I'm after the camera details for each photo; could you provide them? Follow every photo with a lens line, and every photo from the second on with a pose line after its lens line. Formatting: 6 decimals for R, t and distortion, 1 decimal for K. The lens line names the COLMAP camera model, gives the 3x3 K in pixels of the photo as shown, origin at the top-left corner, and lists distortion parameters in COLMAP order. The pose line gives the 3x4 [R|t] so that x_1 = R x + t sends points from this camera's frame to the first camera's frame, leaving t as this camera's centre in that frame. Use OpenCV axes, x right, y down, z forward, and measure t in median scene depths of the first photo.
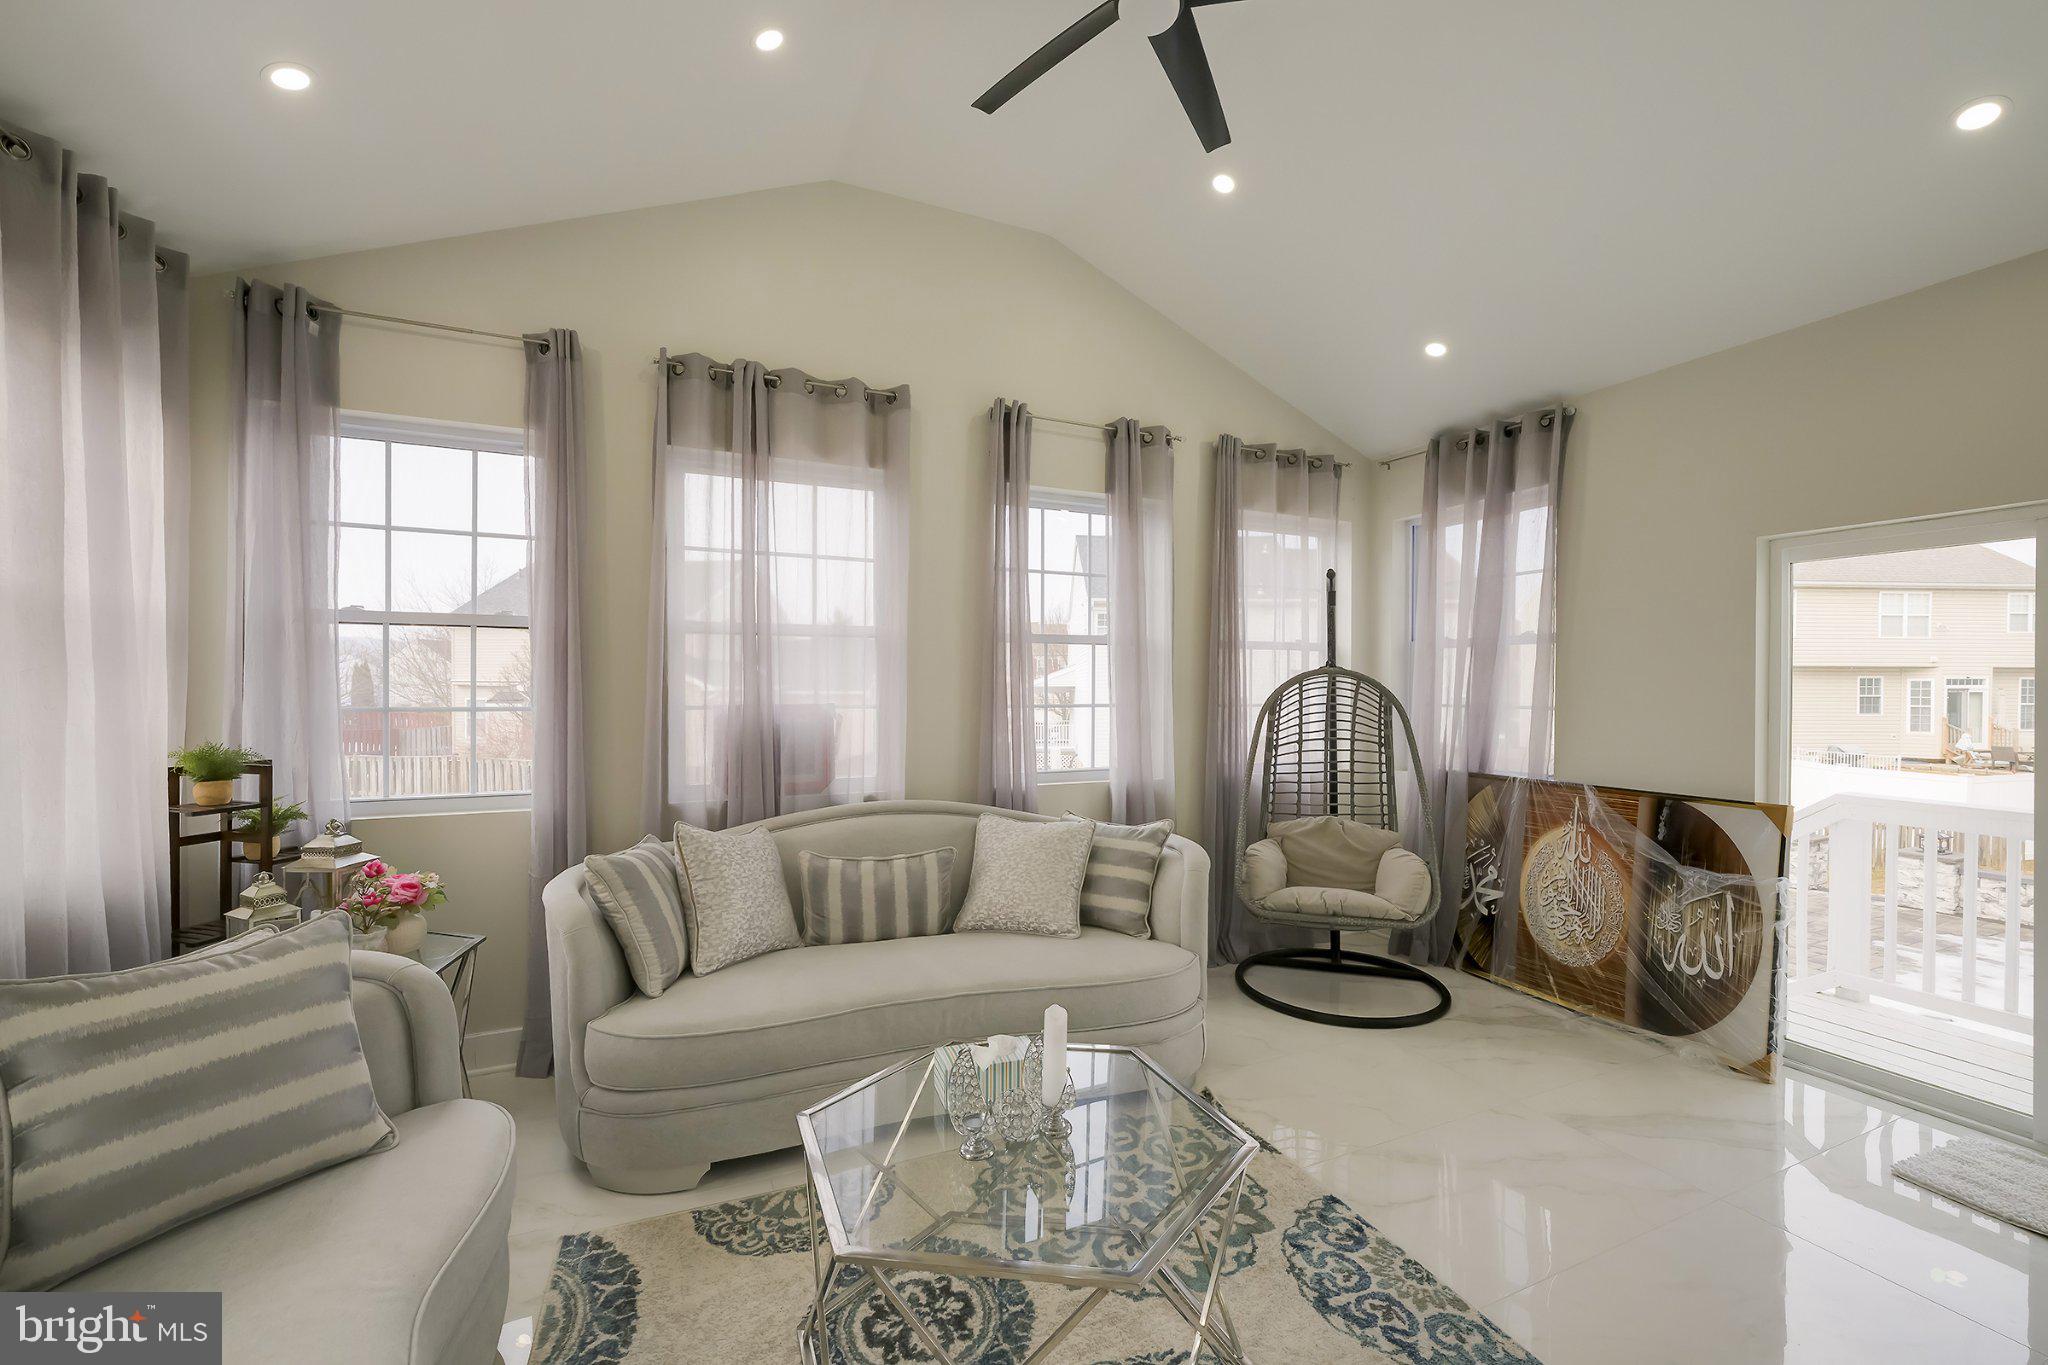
lens RADIAL K [[807.9, 0, 1023.1], [0, 807.9, 690.7], [0, 0, 1]] dist [-0.007755, 0.000957]
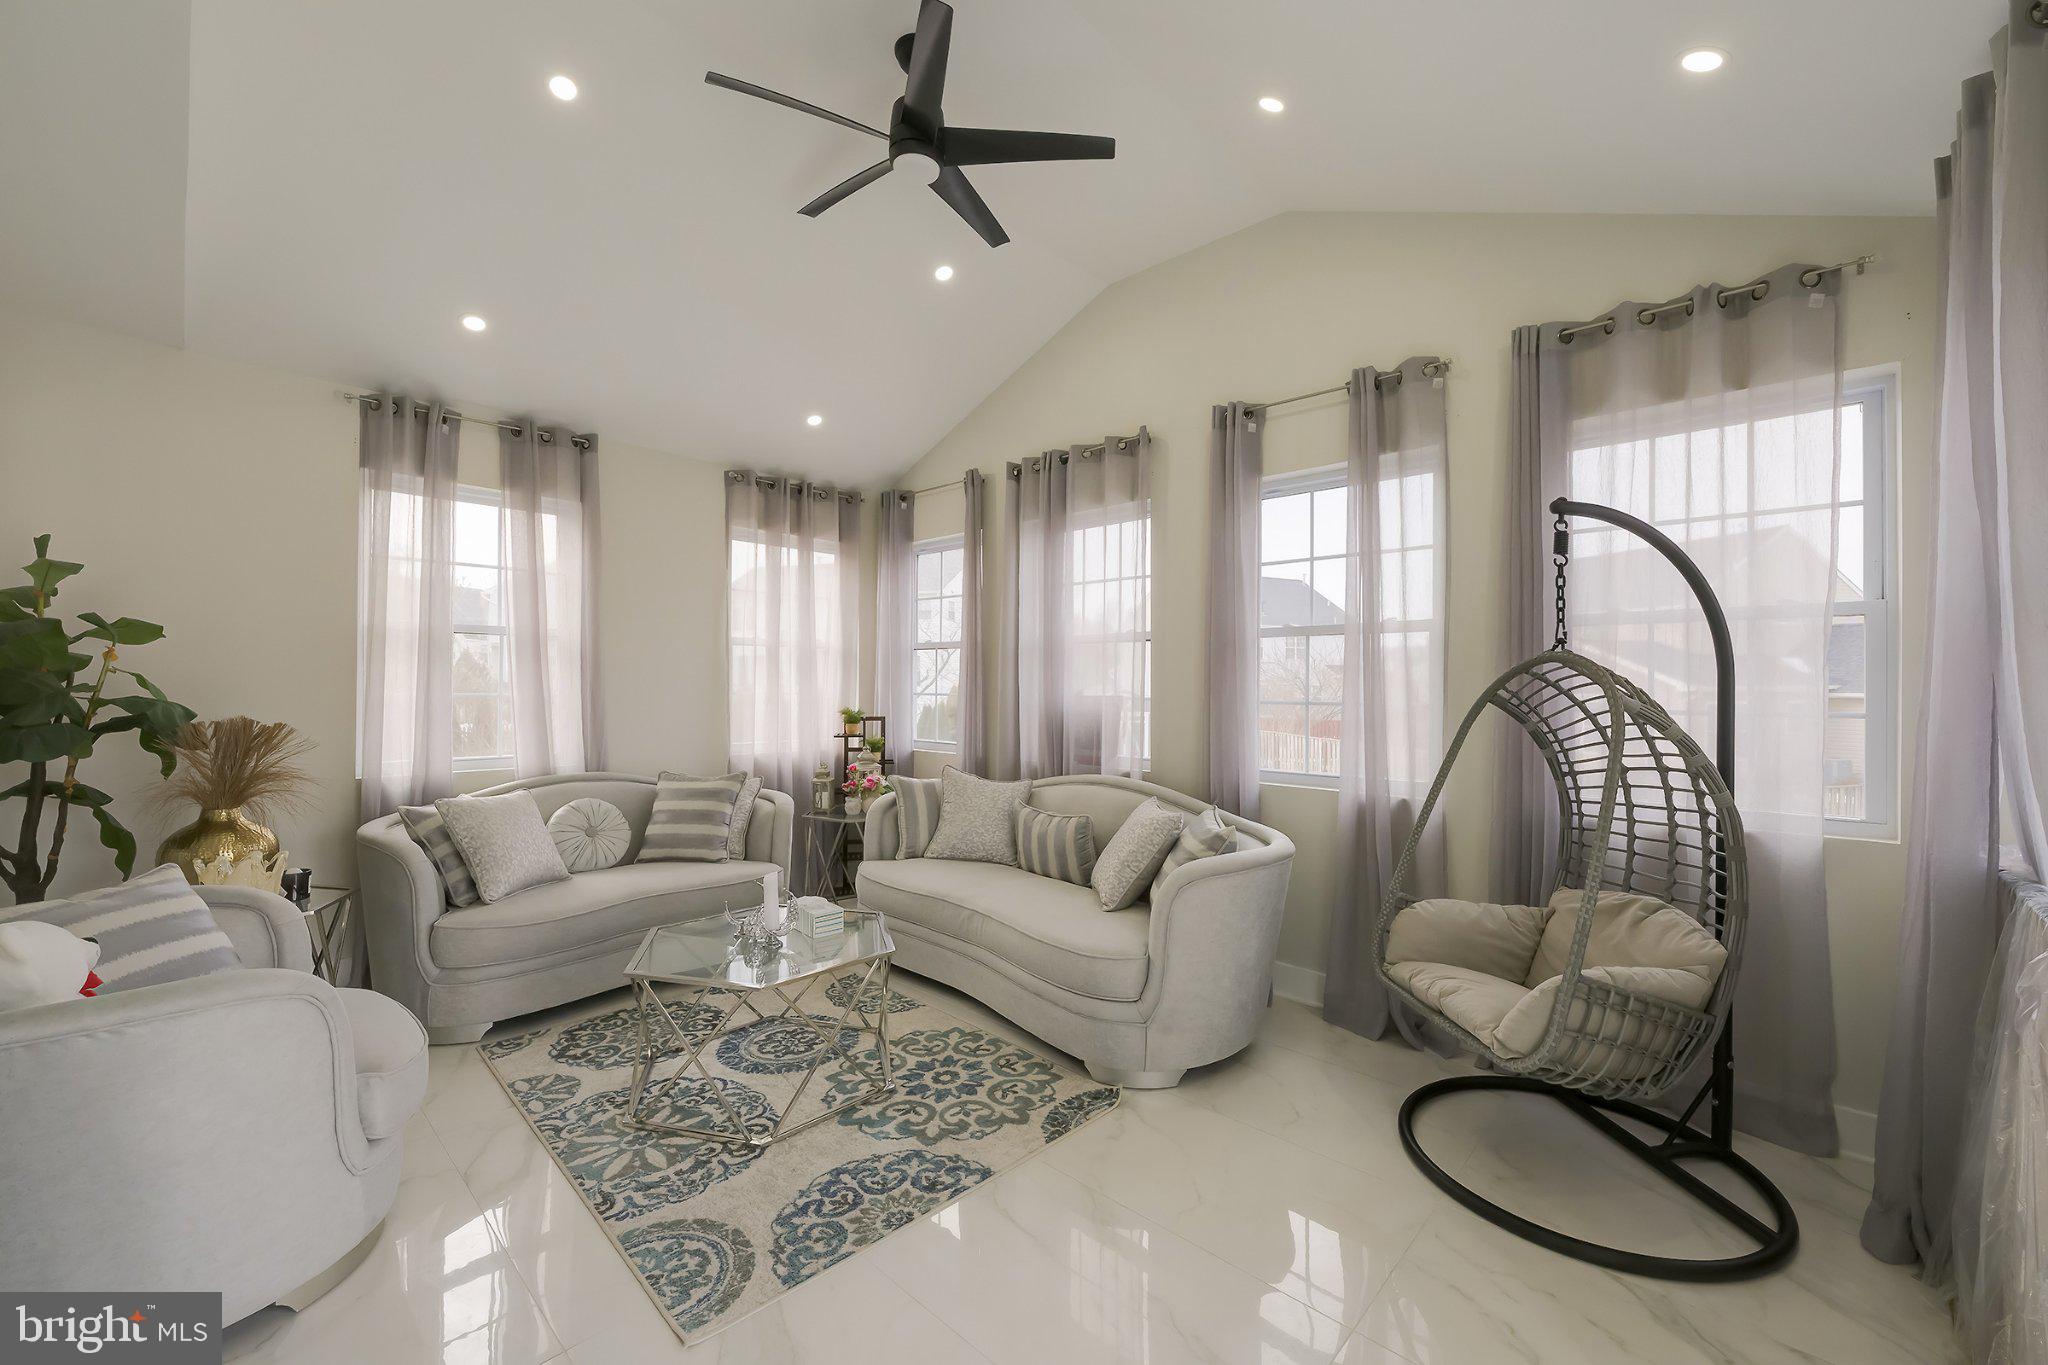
lens RADIAL K [[807.9, 0, 1064.1], [0, 807.9, 678.7], [0, 0, 1]] dist [-0.007755, 0.000957]
pose [[0.410508, -0.002998, -0.911852, 0.914004], [-0.003761, 0.999981, -0.004981, -0.004959], [0.911849, 0.005474, 0.410489, 0.433682]]
